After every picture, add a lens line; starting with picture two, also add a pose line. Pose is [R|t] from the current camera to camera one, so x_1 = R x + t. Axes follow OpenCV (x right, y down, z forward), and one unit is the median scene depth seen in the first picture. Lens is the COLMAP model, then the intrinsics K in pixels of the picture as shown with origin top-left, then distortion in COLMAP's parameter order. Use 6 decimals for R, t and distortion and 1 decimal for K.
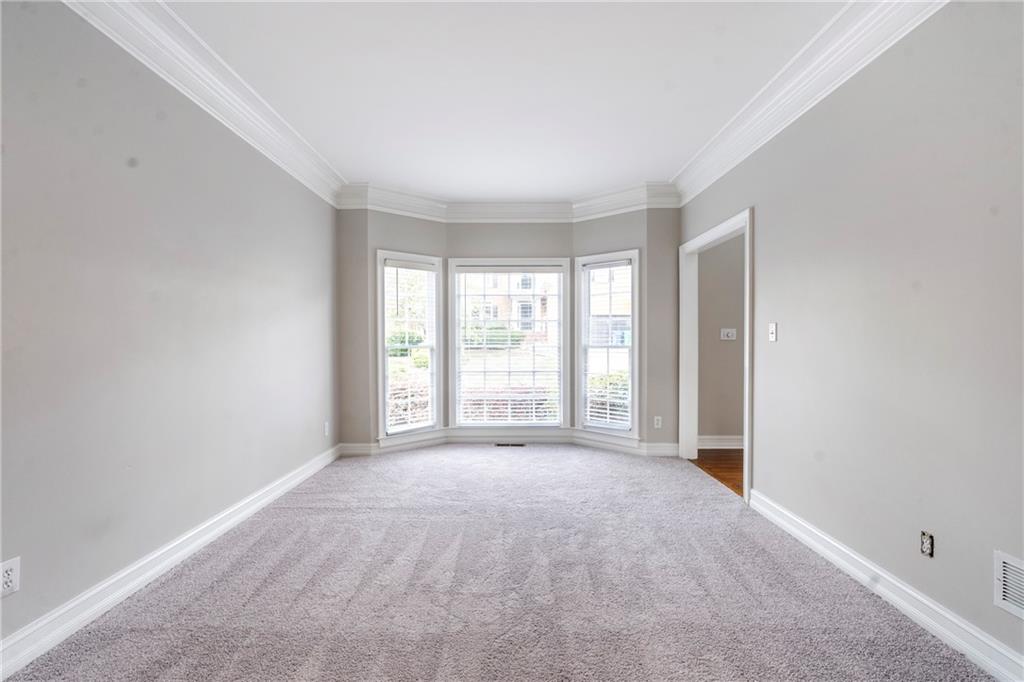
lens RADIAL K [[469.5, 0, 506.8], [0, 469.5, 342.9], [0, 0, 1]] dist [-0.007334, 0.003231]
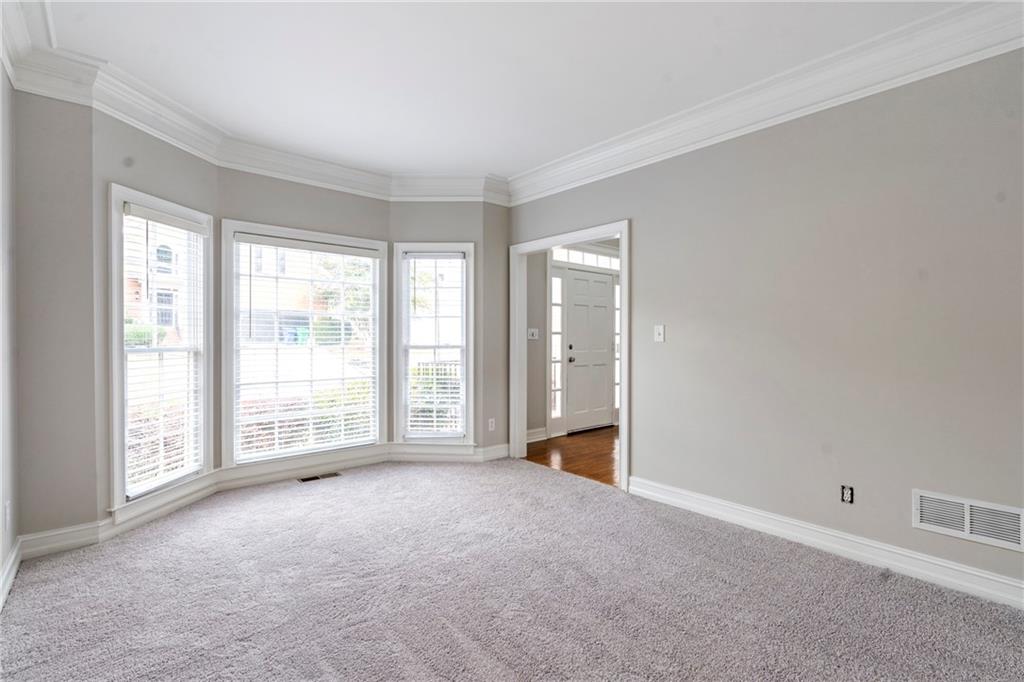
lens RADIAL K [[469.5, 0, 506.0], [0, 469.5, 337.8], [0, 0, 1]] dist [-0.007334, 0.003231]
pose [[0.757316, 0.003108, 0.653042, -0.278917], [0.000618, 0.999985, -0.005476, -0.004186], [-0.653049, 0.004551, 0.757302, 0.242104]]
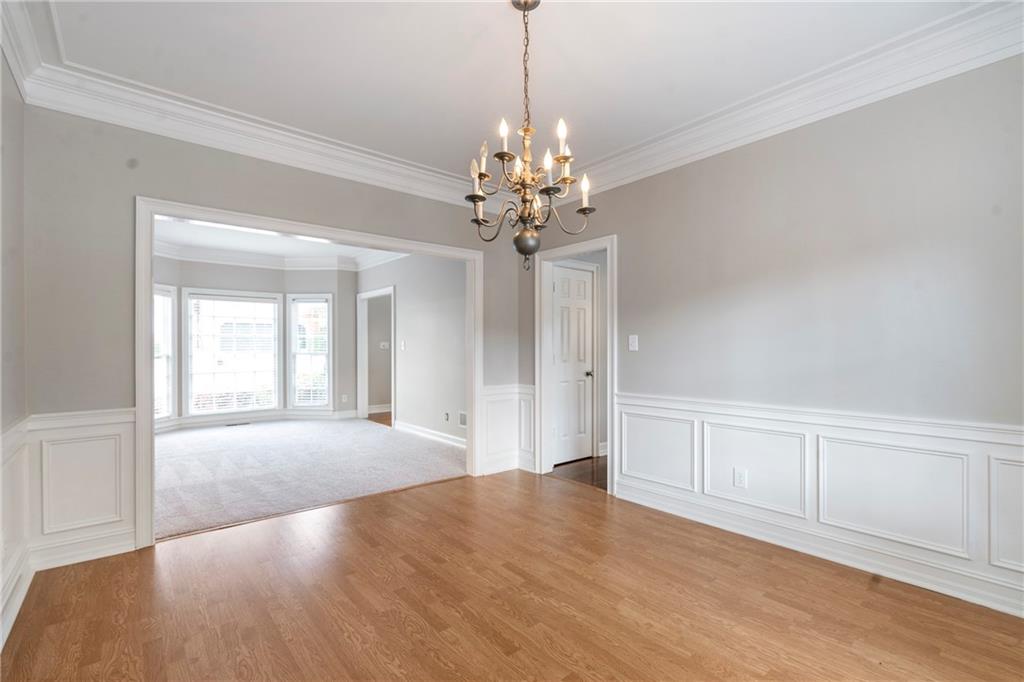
lens RADIAL K [[469.5, 0, 517.6], [0, 469.5, 345.6], [0, 0, 1]] dist [-0.007334, 0.003231]
pose [[0.753733, 0.000169, 0.657180, -0.302005], [0.008203, 0.999920, -0.009667, 0.002403], [-0.657129, 0.012677, 0.753672, -0.644971]]
